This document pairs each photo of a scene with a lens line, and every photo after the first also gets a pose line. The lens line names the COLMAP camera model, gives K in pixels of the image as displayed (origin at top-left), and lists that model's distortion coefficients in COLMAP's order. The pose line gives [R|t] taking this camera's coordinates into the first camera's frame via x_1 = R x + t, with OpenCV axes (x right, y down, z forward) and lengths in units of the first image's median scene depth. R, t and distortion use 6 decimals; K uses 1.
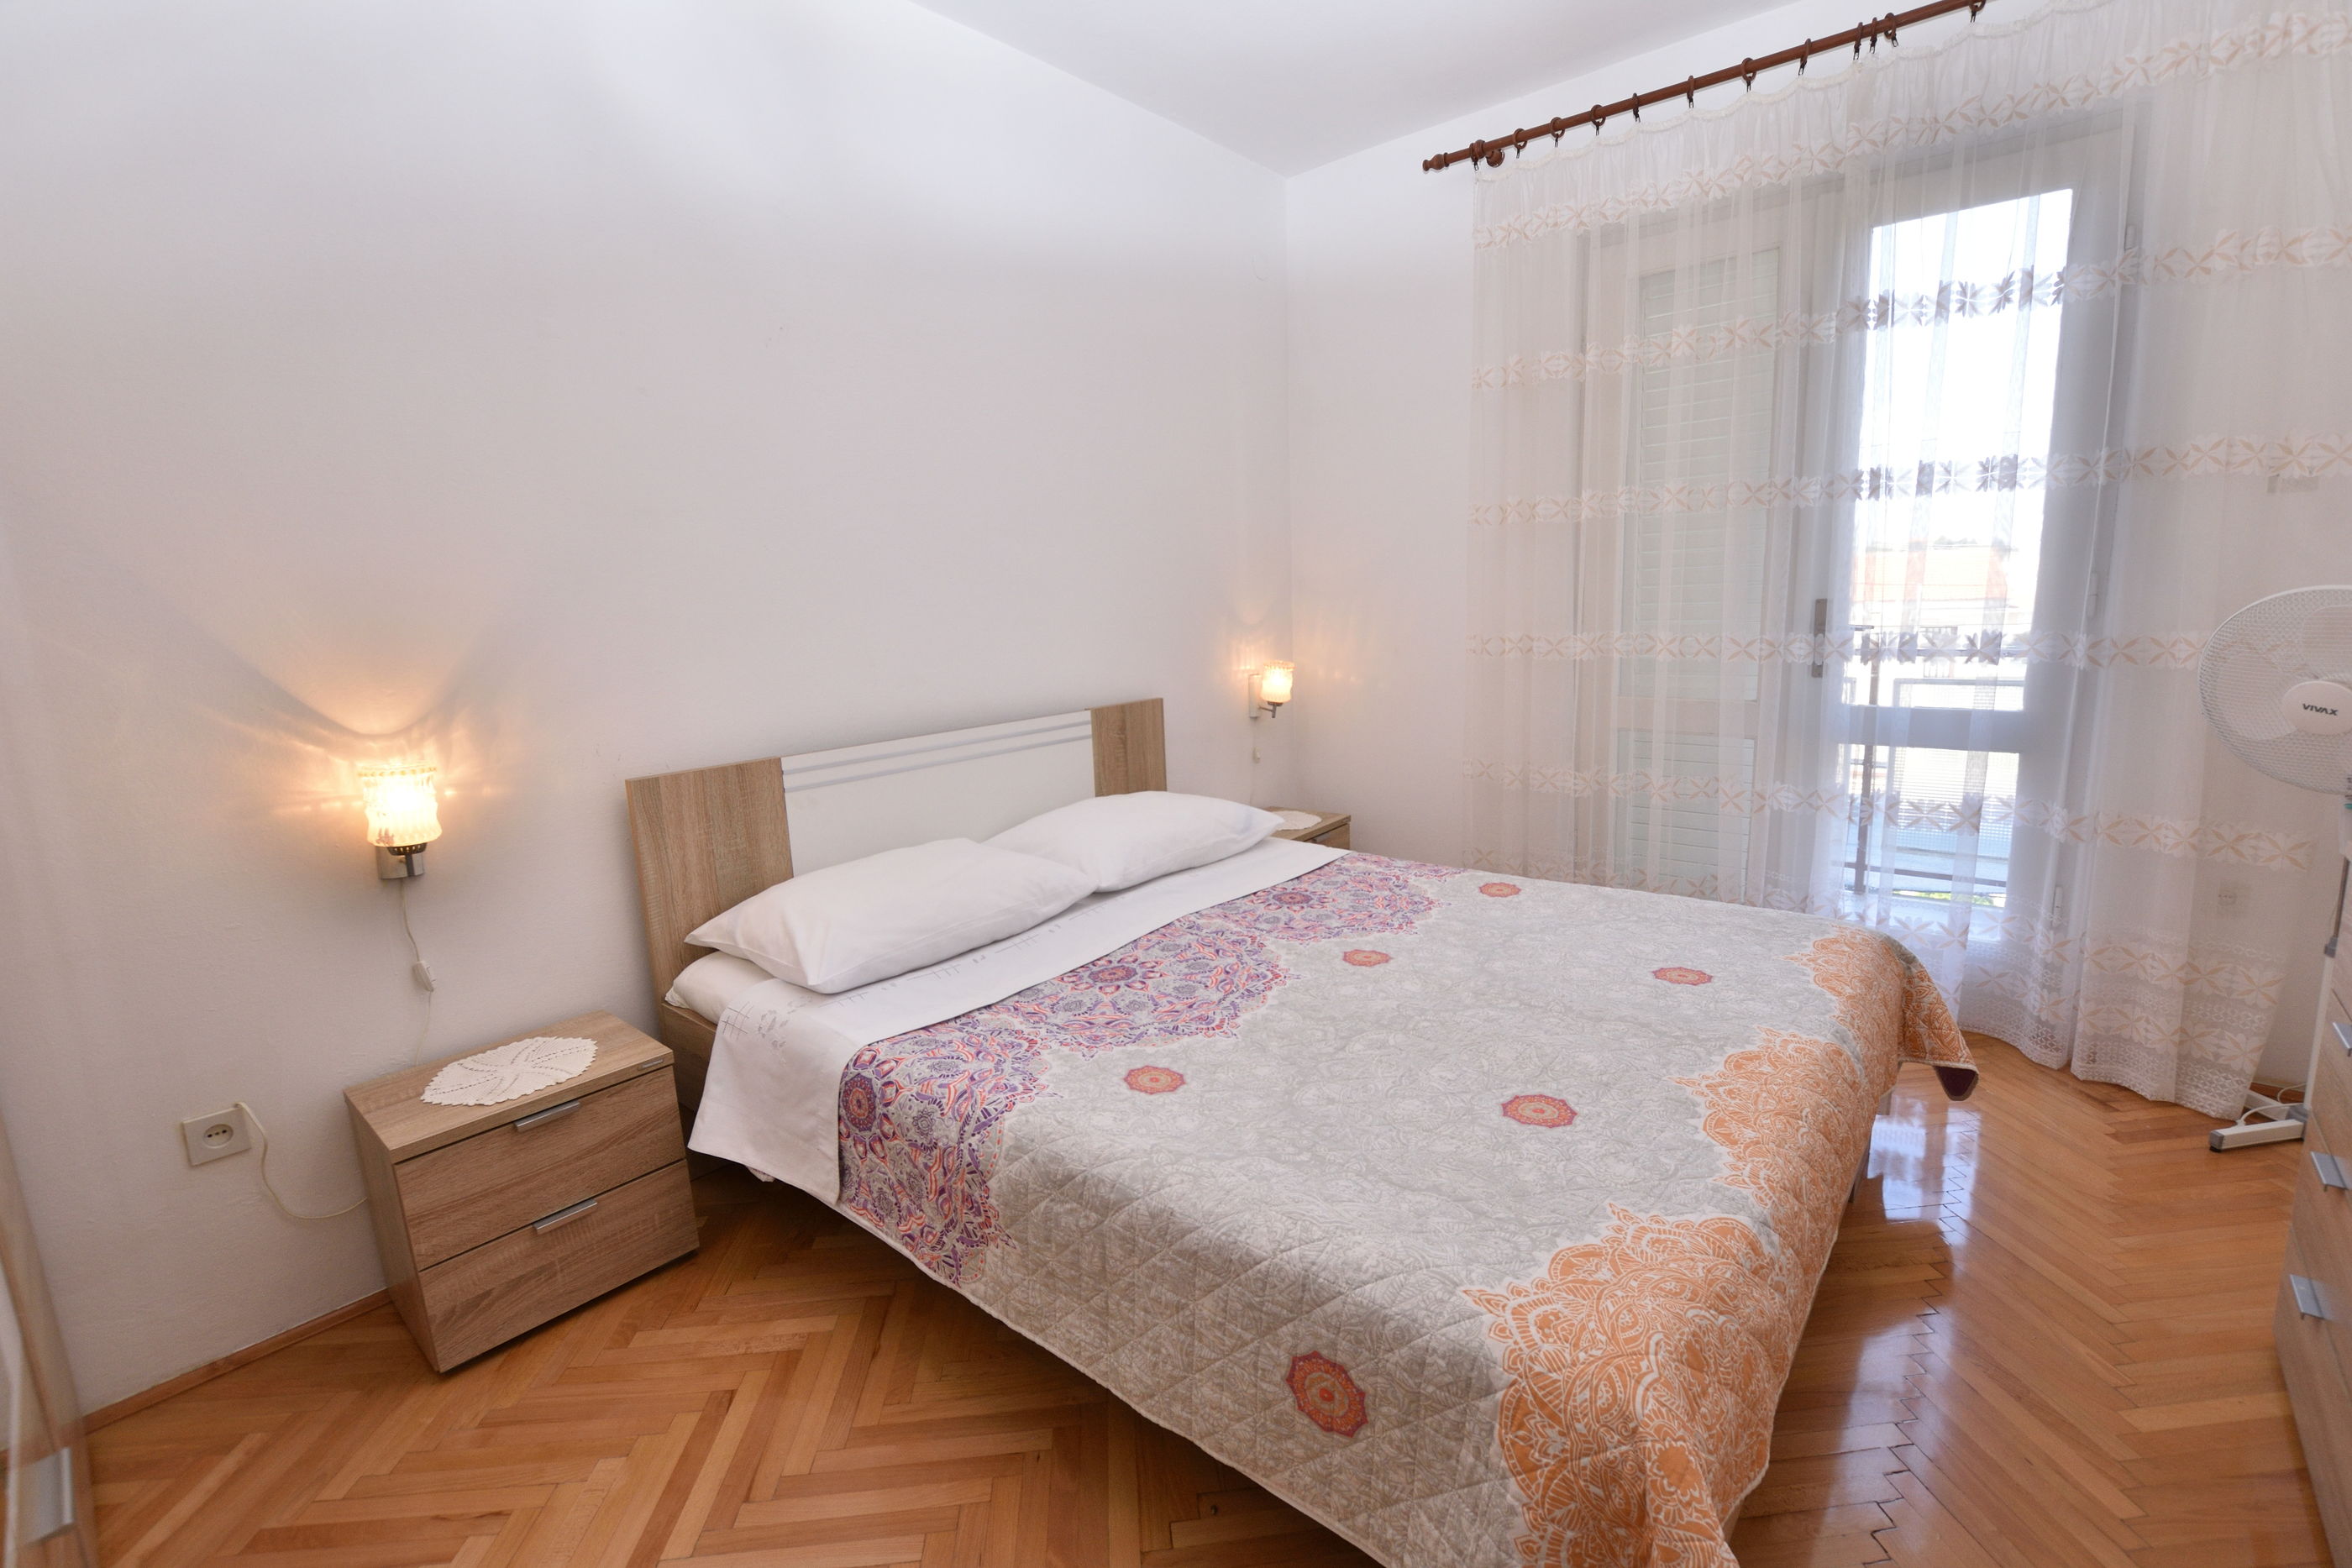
lens RADIAL K [[1035.2, 0, 1183.0], [0, 1035.2, 781.0], [0, 0, 1]] dist [-0.032662, 0.004729]
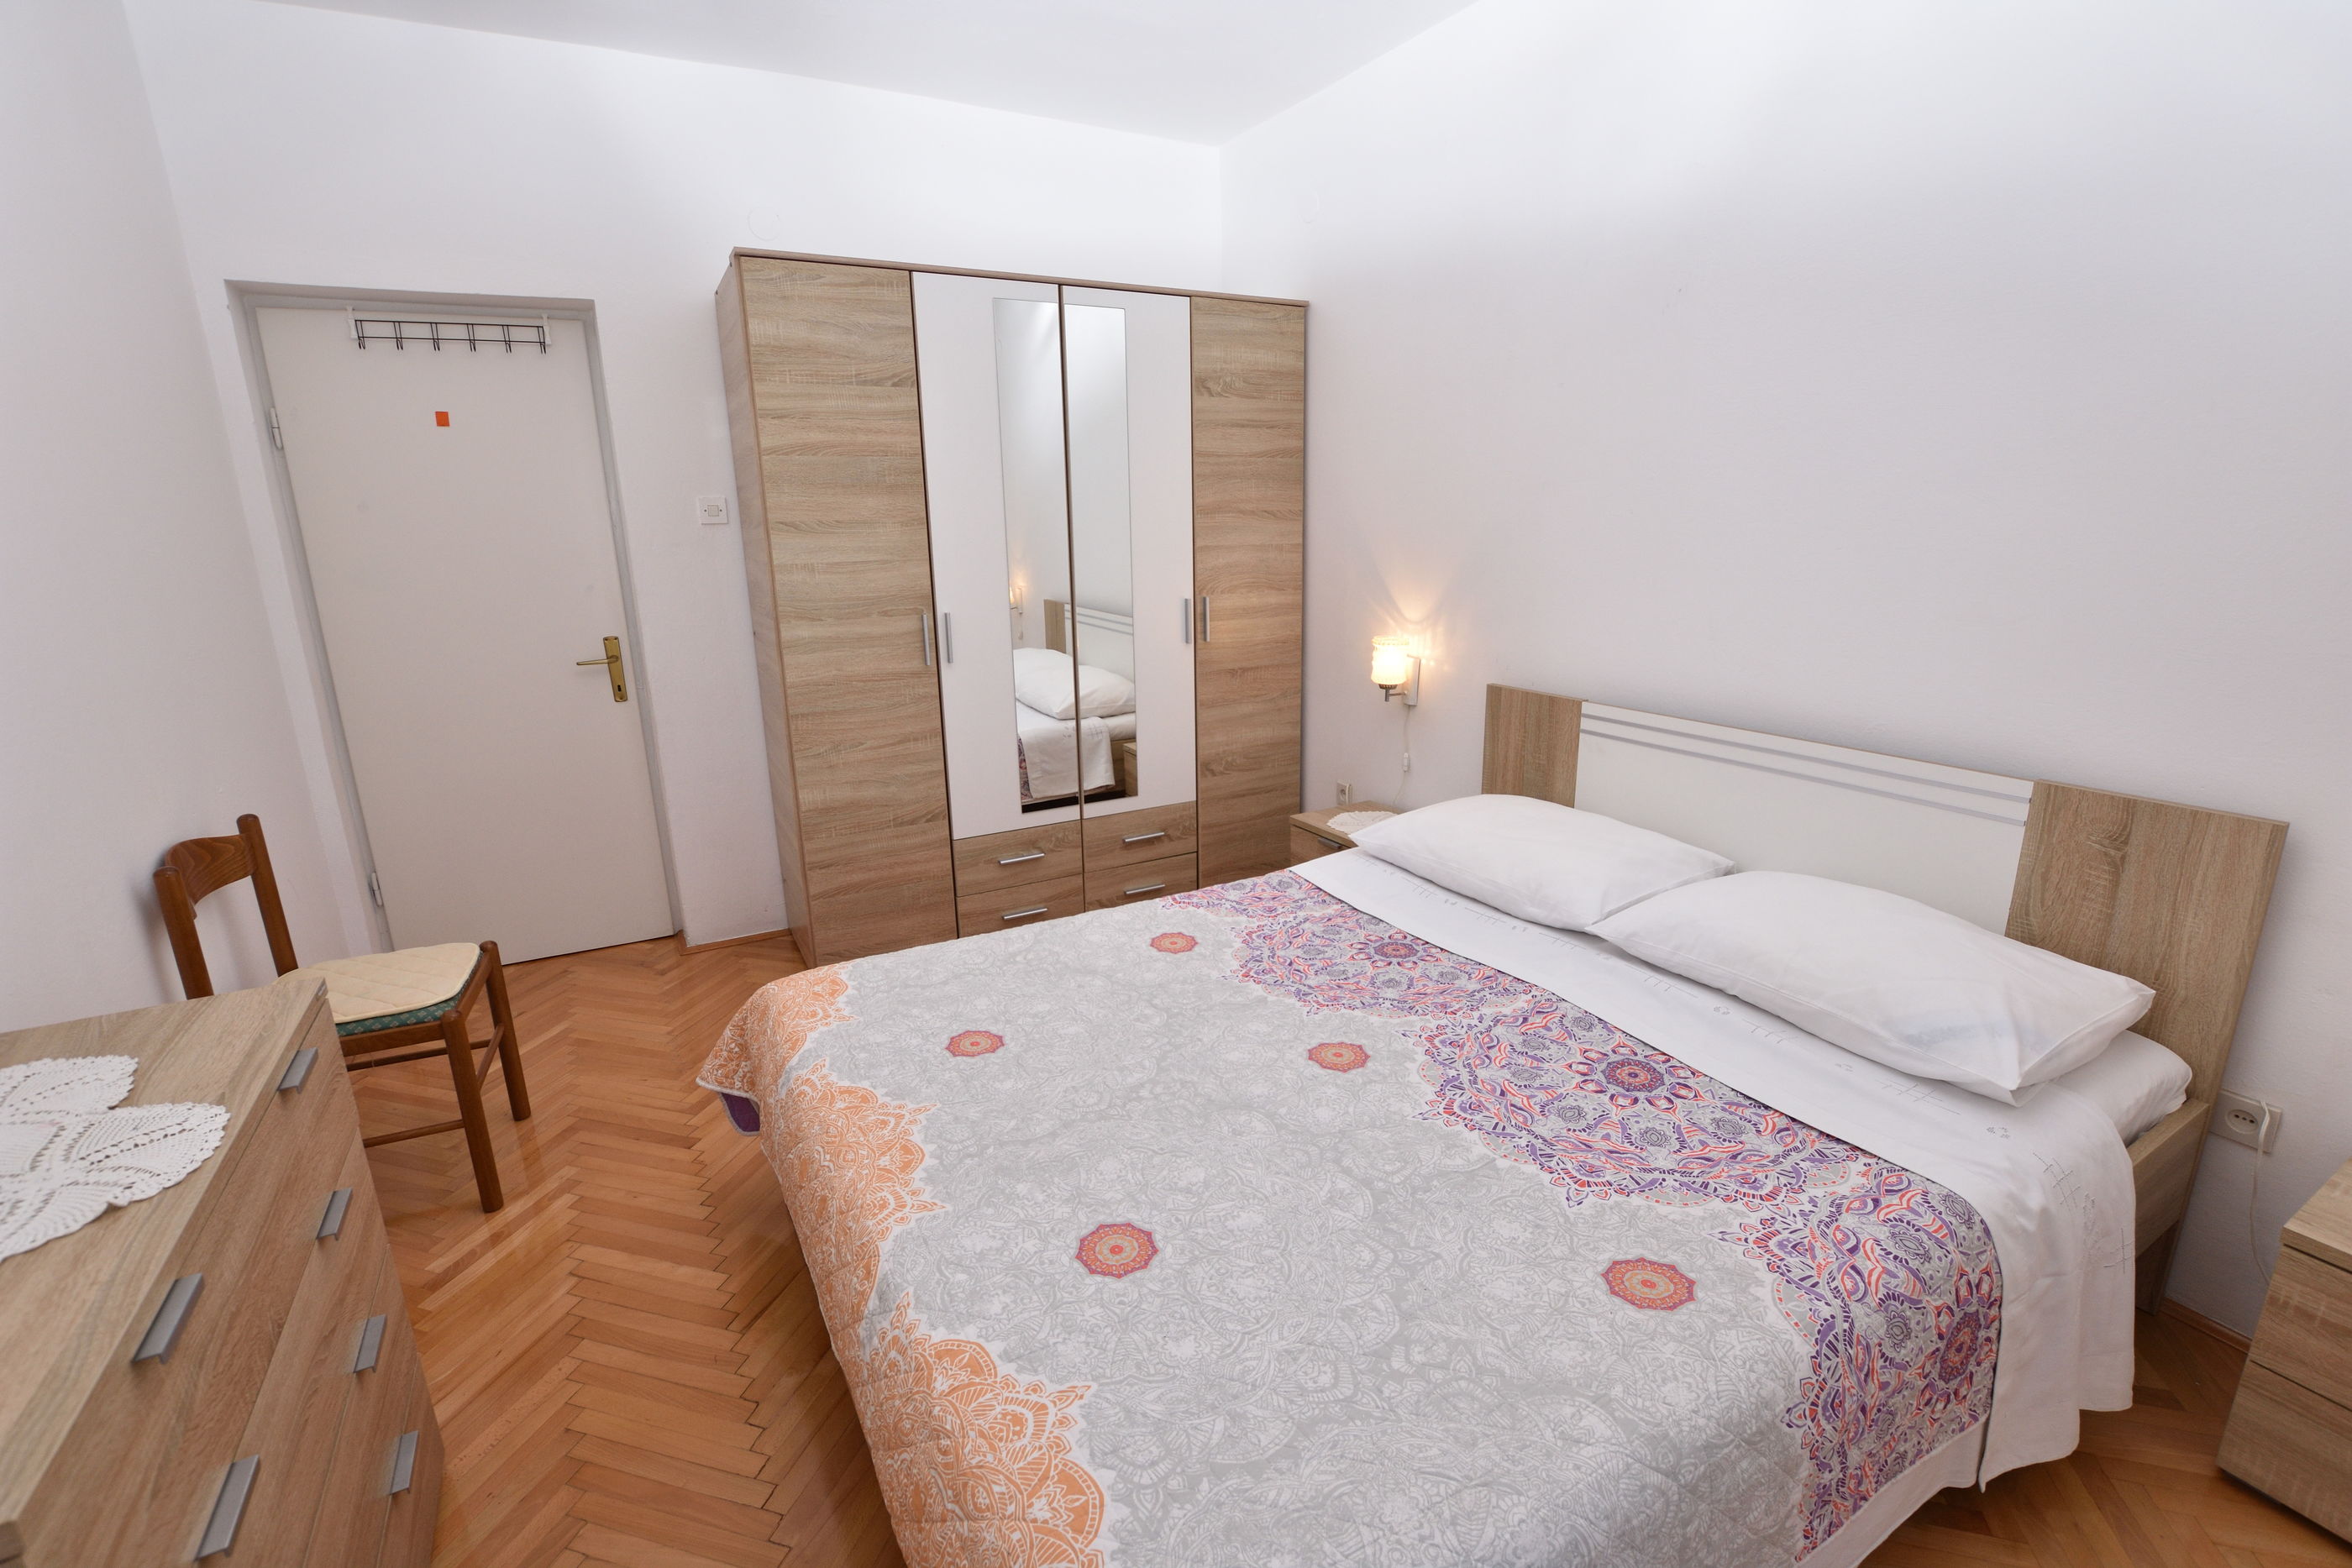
lens RADIAL K [[1035.2, 0, 1183.0], [0, 1035.2, 781.0], [0, 0, 1]] dist [-0.032662, 0.004729]
pose [[-0.348899, 0.236481, -0.906833, 0.800013], [-0.177404, 0.933478, 0.311684, -0.217930], [0.920216, 0.269622, -0.283737, 0.984397]]
